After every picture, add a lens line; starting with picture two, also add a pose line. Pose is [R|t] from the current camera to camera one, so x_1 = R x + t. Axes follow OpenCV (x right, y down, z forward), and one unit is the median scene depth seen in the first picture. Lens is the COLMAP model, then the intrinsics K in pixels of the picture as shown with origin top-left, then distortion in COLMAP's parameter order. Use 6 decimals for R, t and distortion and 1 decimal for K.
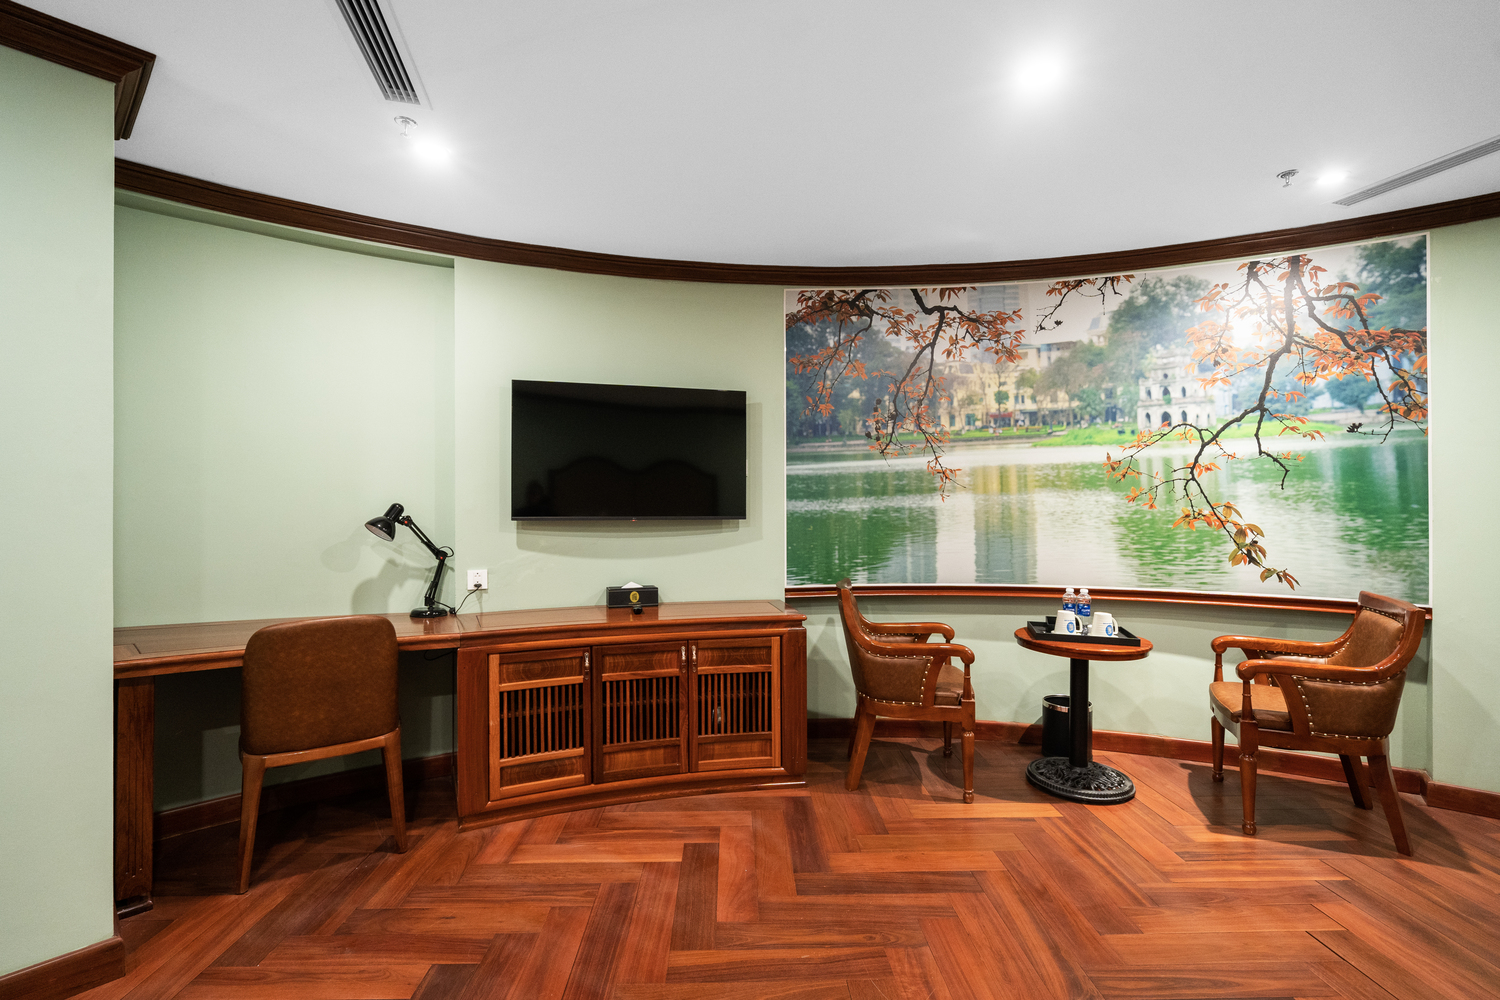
lens RADIAL K [[677.4, 0, 746.2], [0, 677.4, 500.0], [0, 0, 1]] dist [-0.006288, 0.002959]
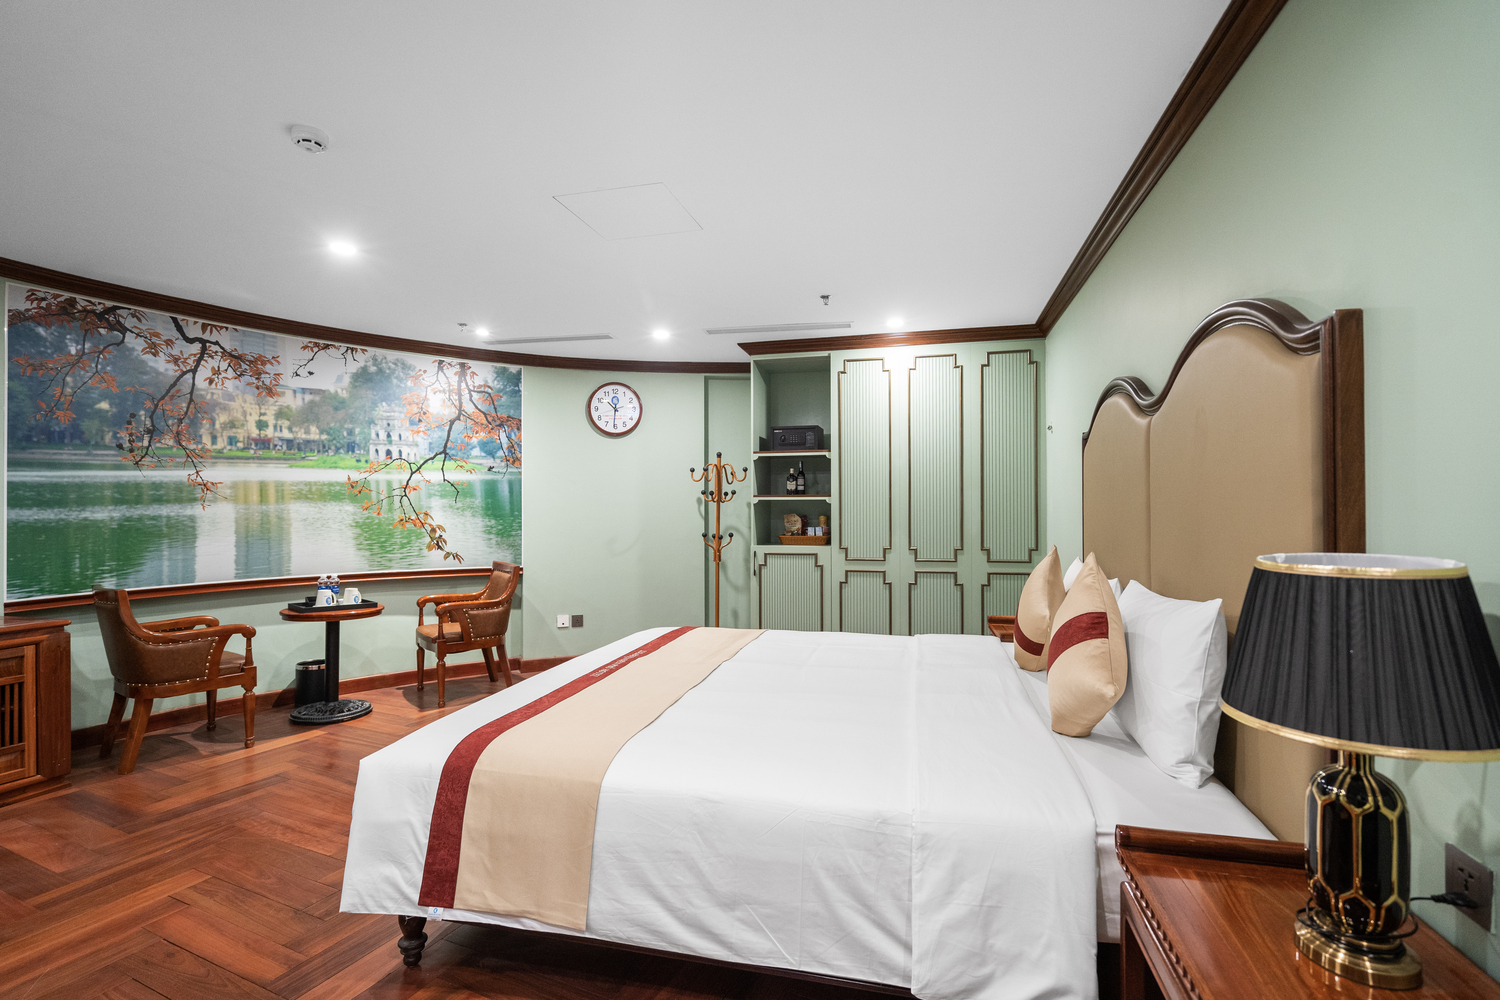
lens RADIAL K [[677.4, 0, 752.2], [0, 677.4, 506.6], [0, 0, 1]] dist [-0.006288, 0.002959]
pose [[0.443257, 0.006415, 0.896371, -0.350942], [-0.002378, 0.999979, -0.005980, 0.000893], [-0.896391, 0.000519, 0.443263, -0.364408]]
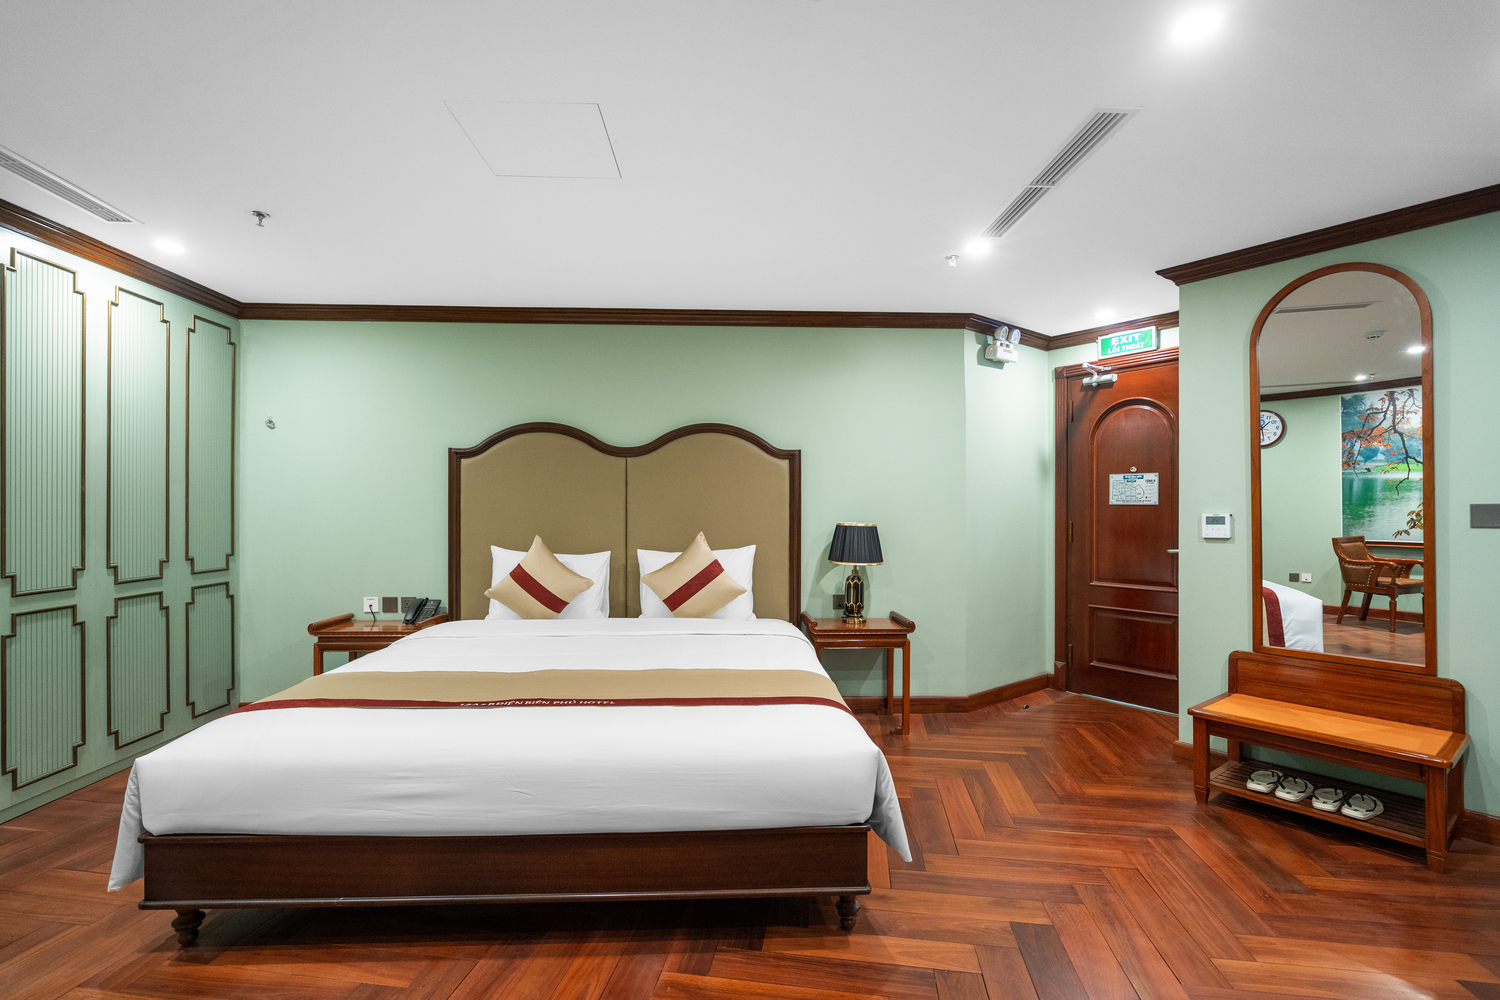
lens RADIAL K [[677.4, 0, 732.2], [0, 677.4, 511.2], [0, 0, 1]] dist [-0.006288, 0.002959]
pose [[-0.978923, 0.000800, 0.204229, 0.021308], [0.000467, 0.999998, -0.001681, 0.003007], [-0.204230, -0.001550, -0.978922, 0.804756]]
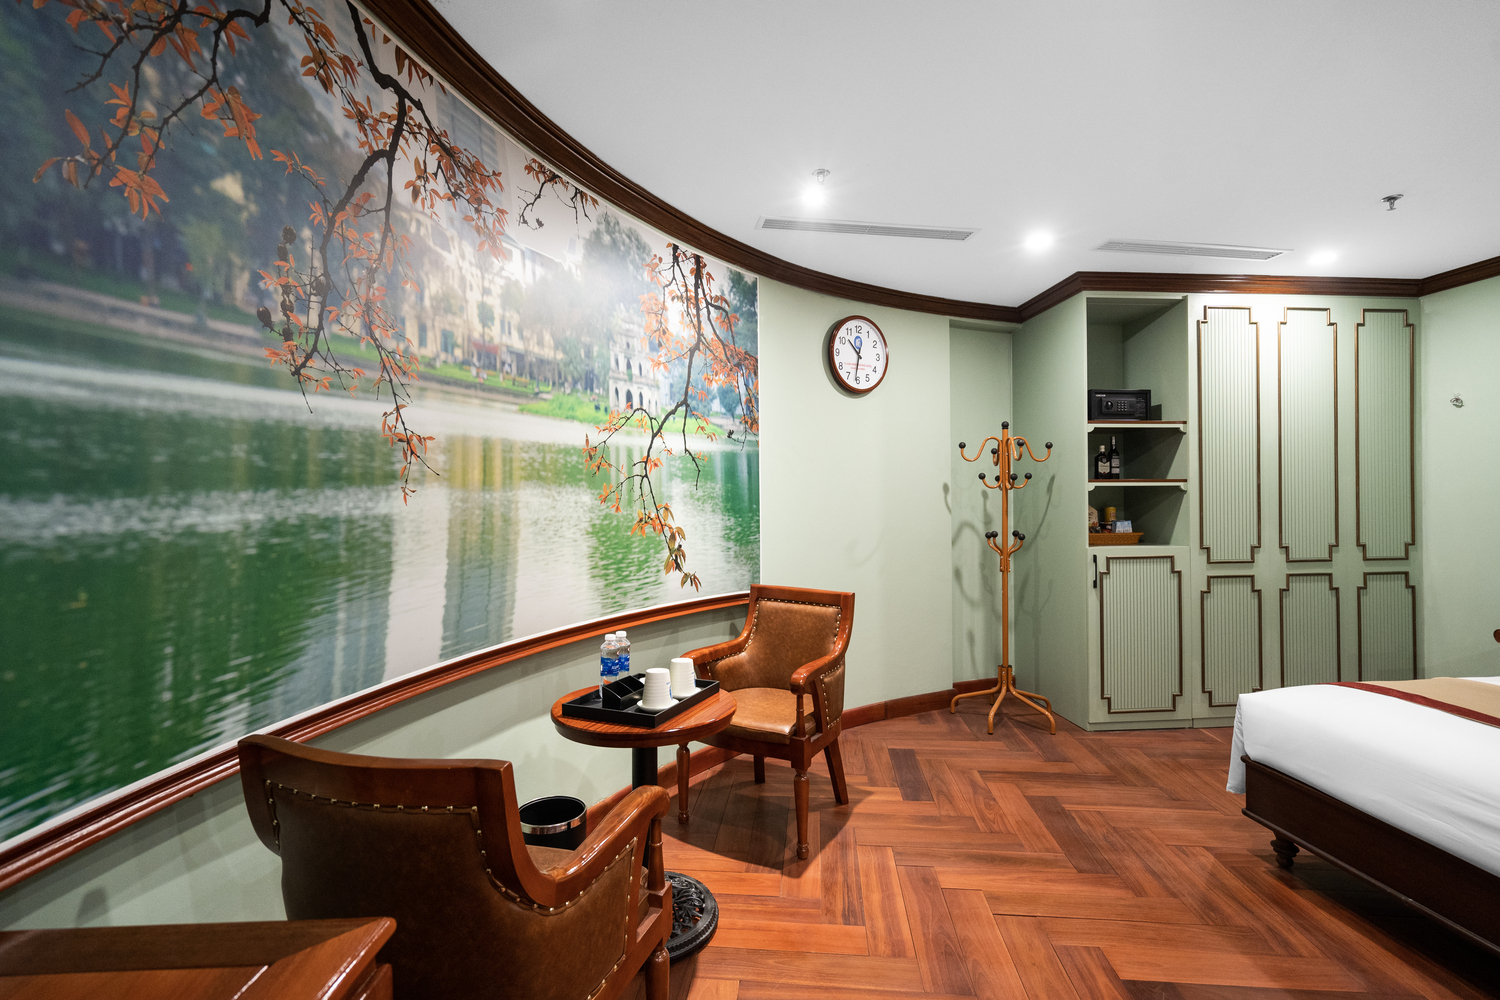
lens RADIAL K [[677.4, 0, 765.6], [0, 677.4, 499.5], [0, 0, 1]] dist [-0.006288, 0.002959]
pose [[0.120790, 0.005175, 0.992665, -0.156282], [0.004075, 0.999975, -0.005709, 0.003929], [-0.992670, 0.004735, 0.120766, 0.765472]]
